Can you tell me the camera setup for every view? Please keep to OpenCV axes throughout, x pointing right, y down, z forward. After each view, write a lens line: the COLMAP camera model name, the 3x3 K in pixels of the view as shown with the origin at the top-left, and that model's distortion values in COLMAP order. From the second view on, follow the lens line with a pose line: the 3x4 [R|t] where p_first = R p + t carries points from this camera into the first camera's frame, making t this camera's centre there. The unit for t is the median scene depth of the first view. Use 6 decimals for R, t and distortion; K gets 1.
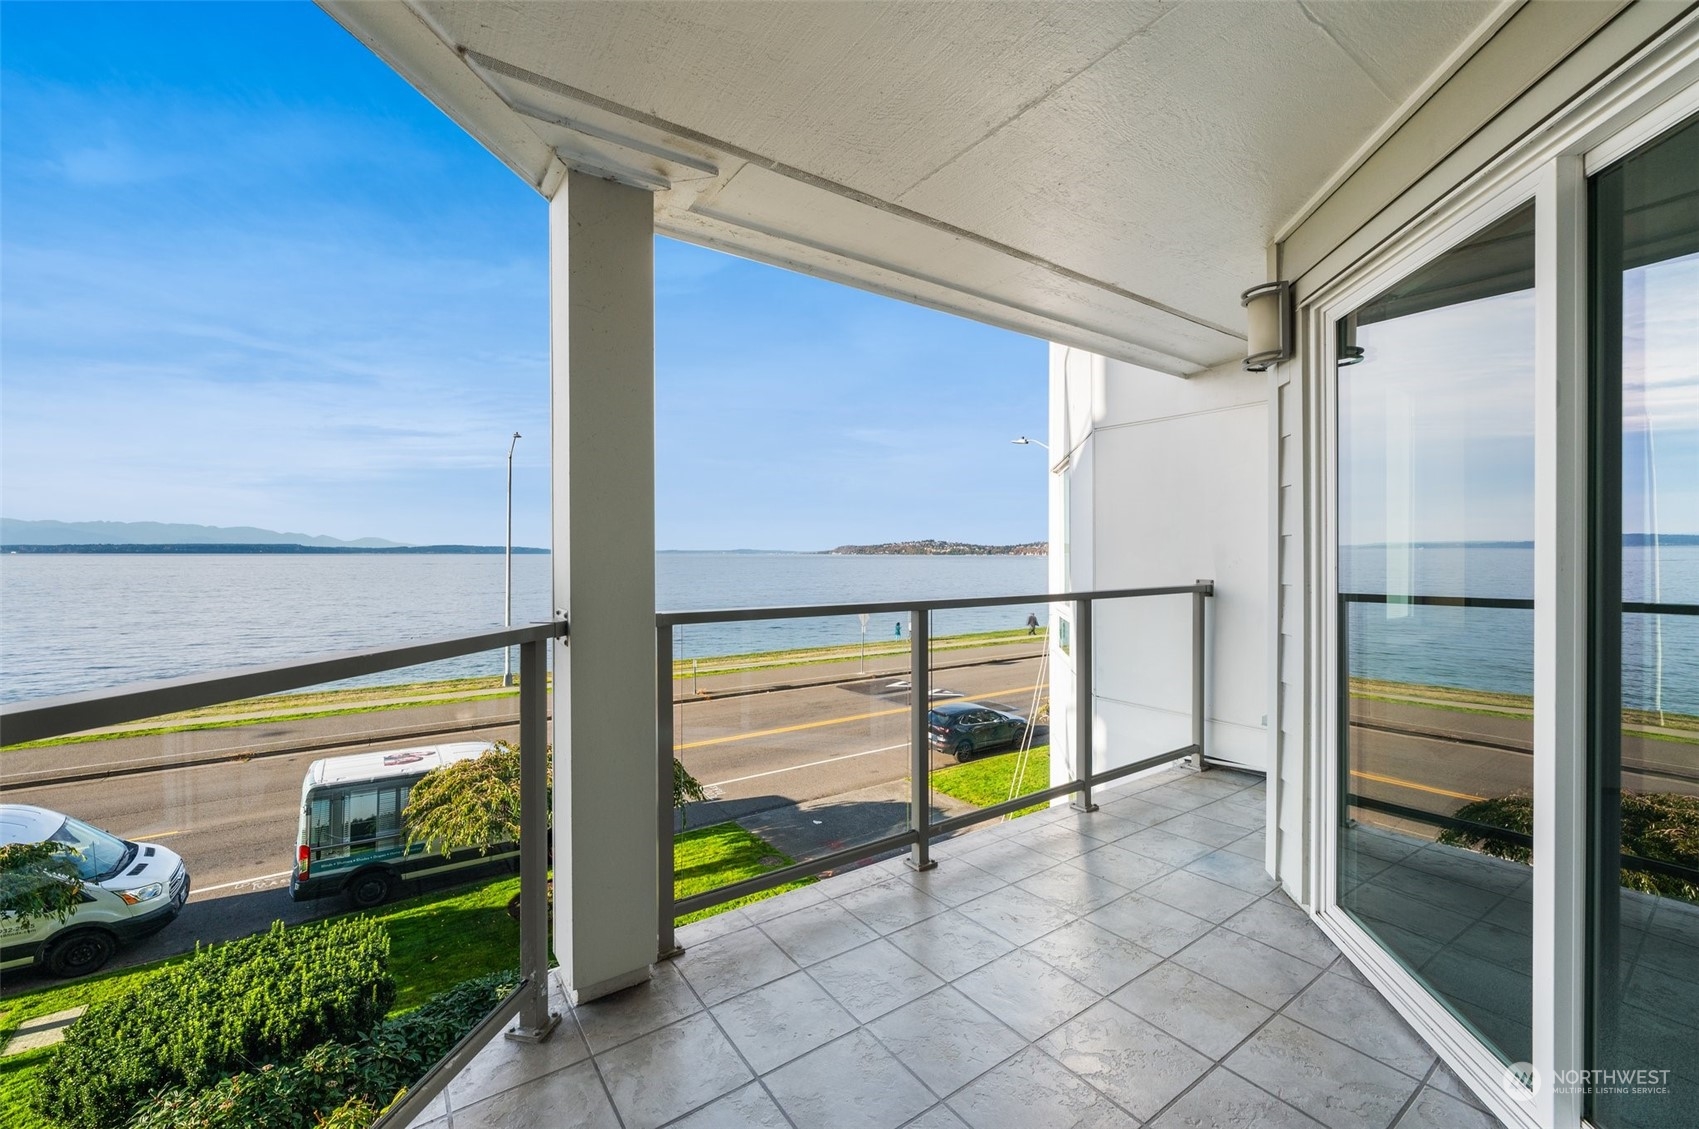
lens RADIAL K [[680.2, 0, 844.0], [0, 680.2, 562.4], [0, 0, 1]] dist [-0.000181, -0.000060]
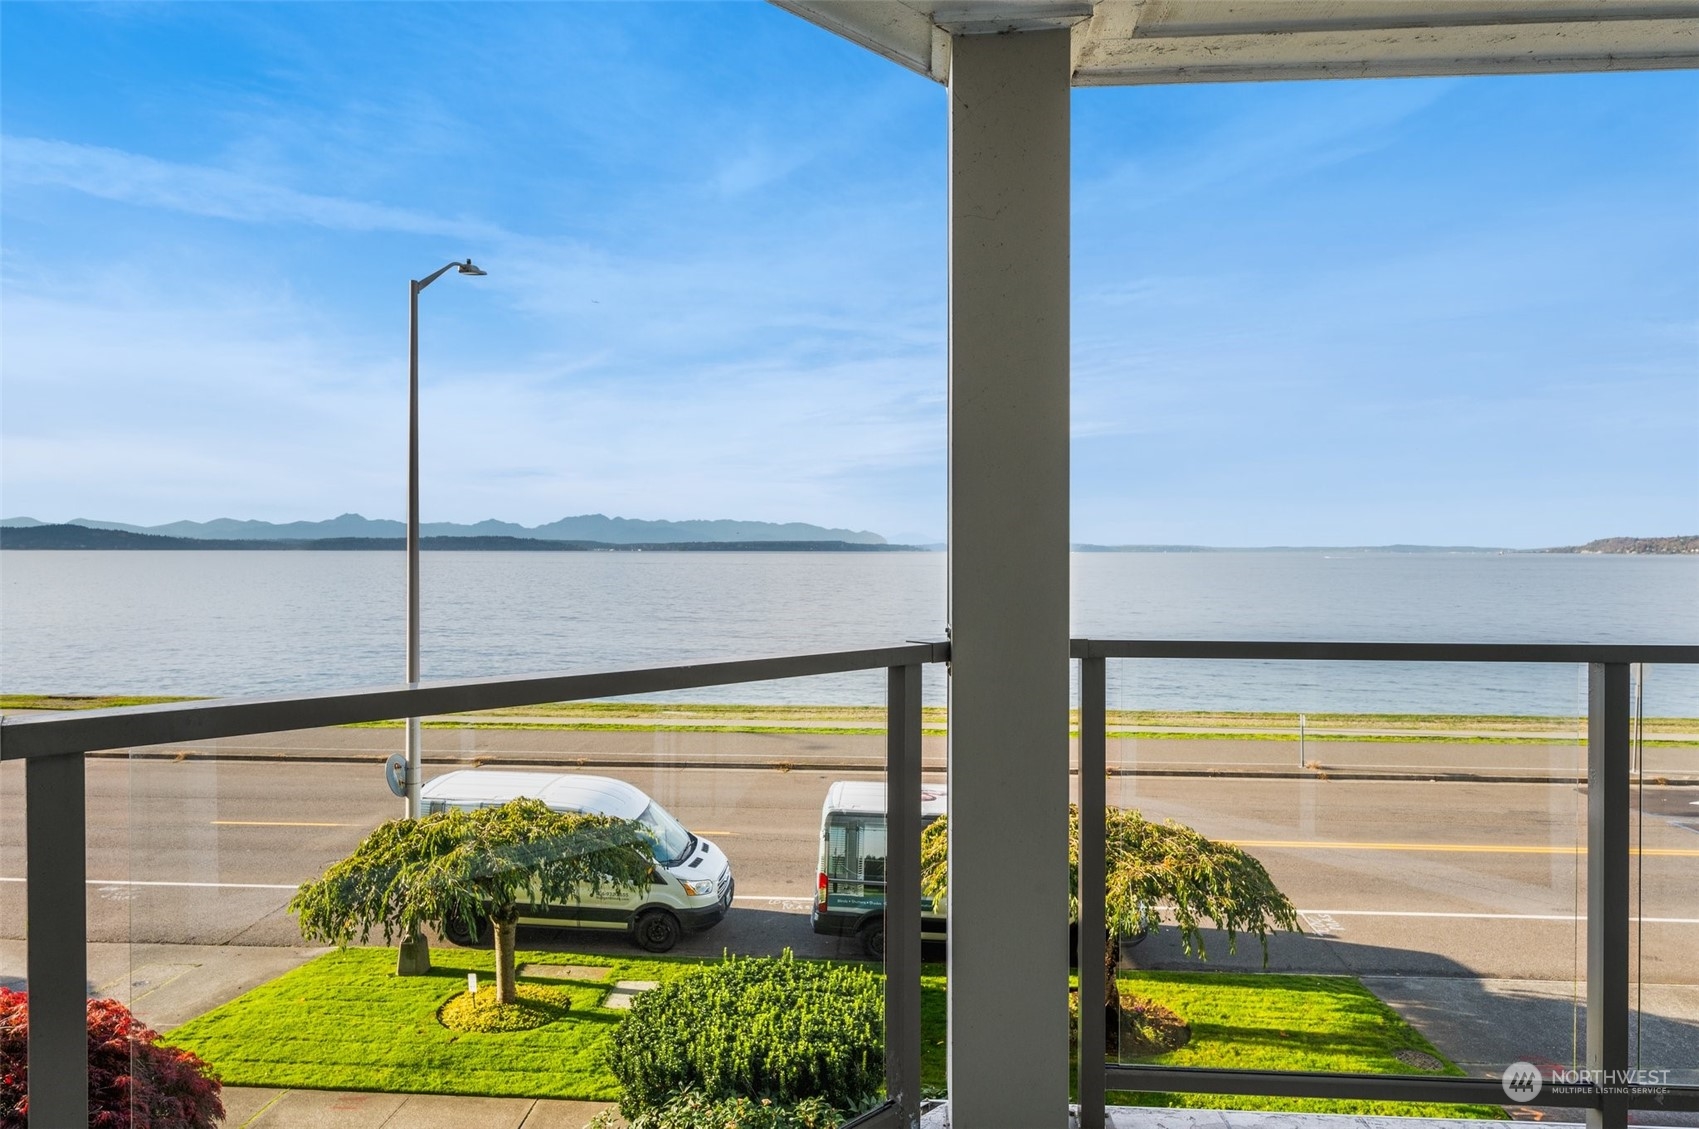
lens RADIAL K [[959.3, 0, 849.5], [0, 959.3, 564.5], [0, 0, 1]] dist [-0.001161, 0.000150]
pose [[0.783830, 0.008827, -0.620913, 0.037168], [-0.008916, 0.999956, 0.002960, -0.000352], [0.620912, 0.003216, 0.783874, 0.024392]]
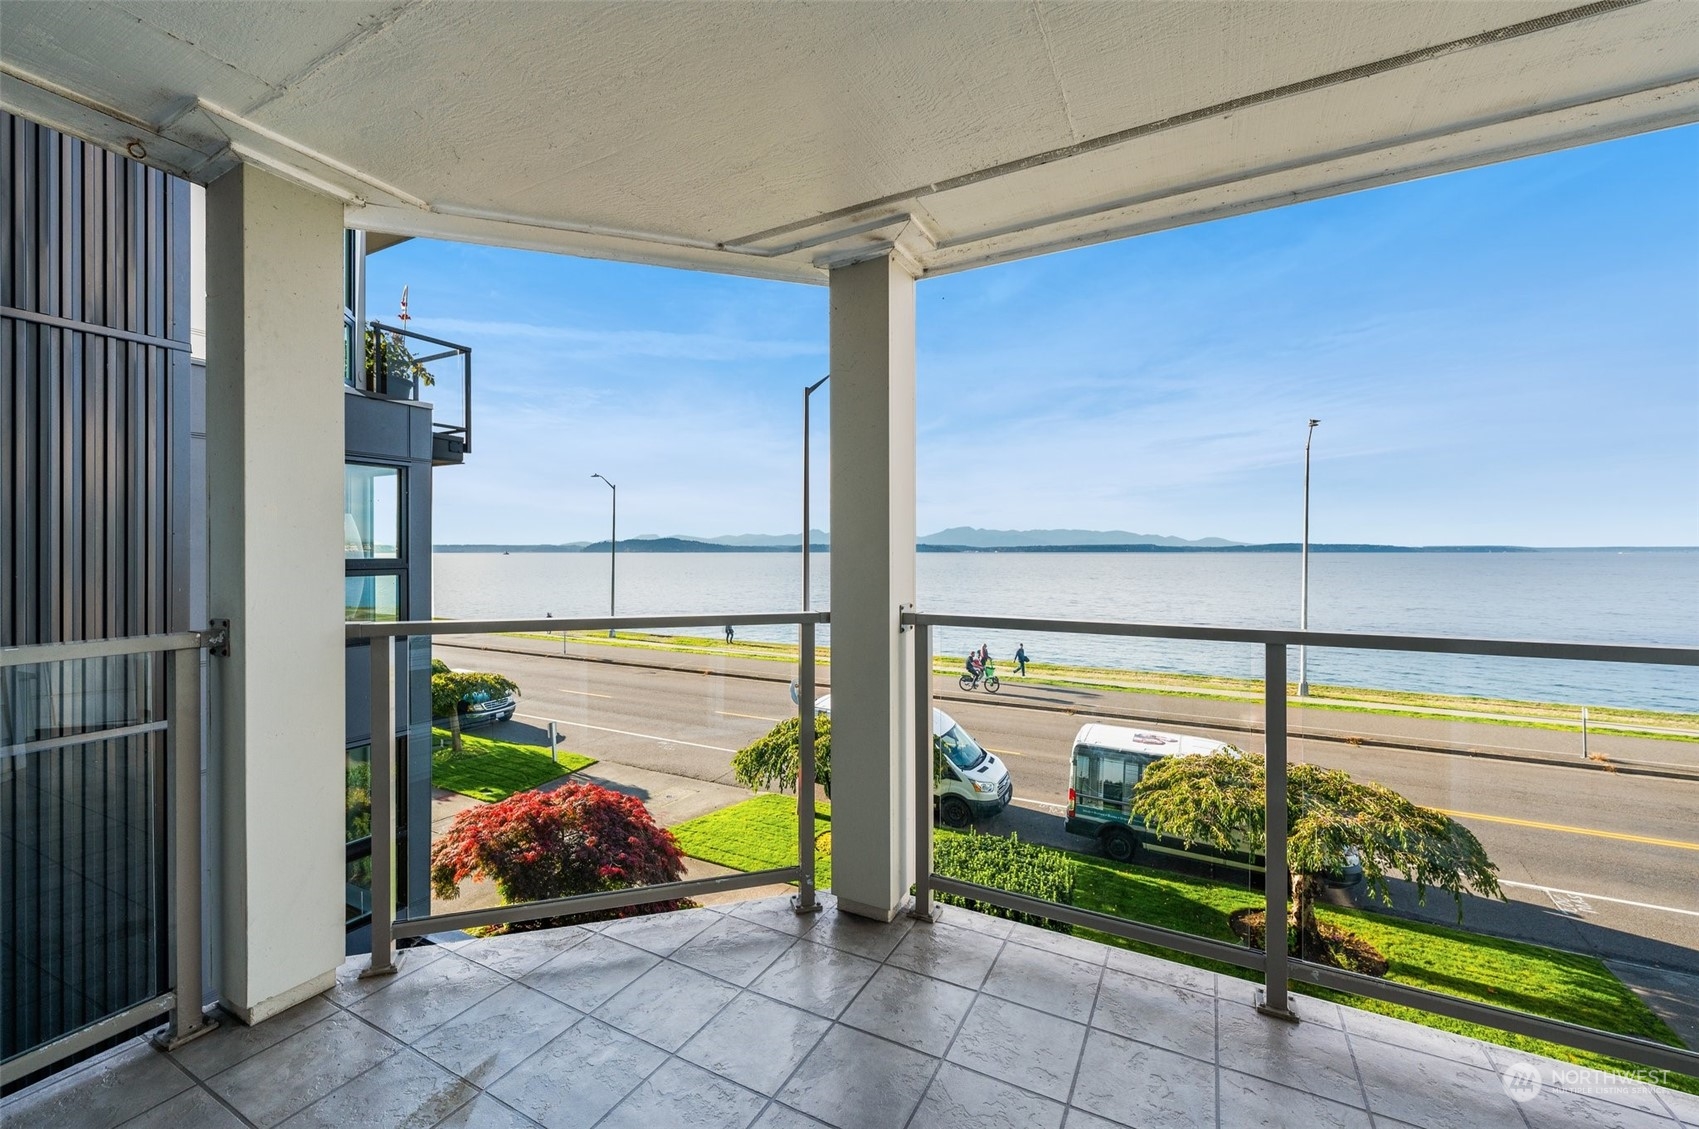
lens RADIAL K [[683.6, 0, 852.6], [0, 683.6, 559.8], [0, 0, 1]] dist [-0.000280, -0.000190]
pose [[0.459353, 0.009253, -0.888206, 0.184657], [-0.010541, 0.999932, 0.004966, -0.005132], [0.888191, 0.007082, 0.459419, 0.099713]]
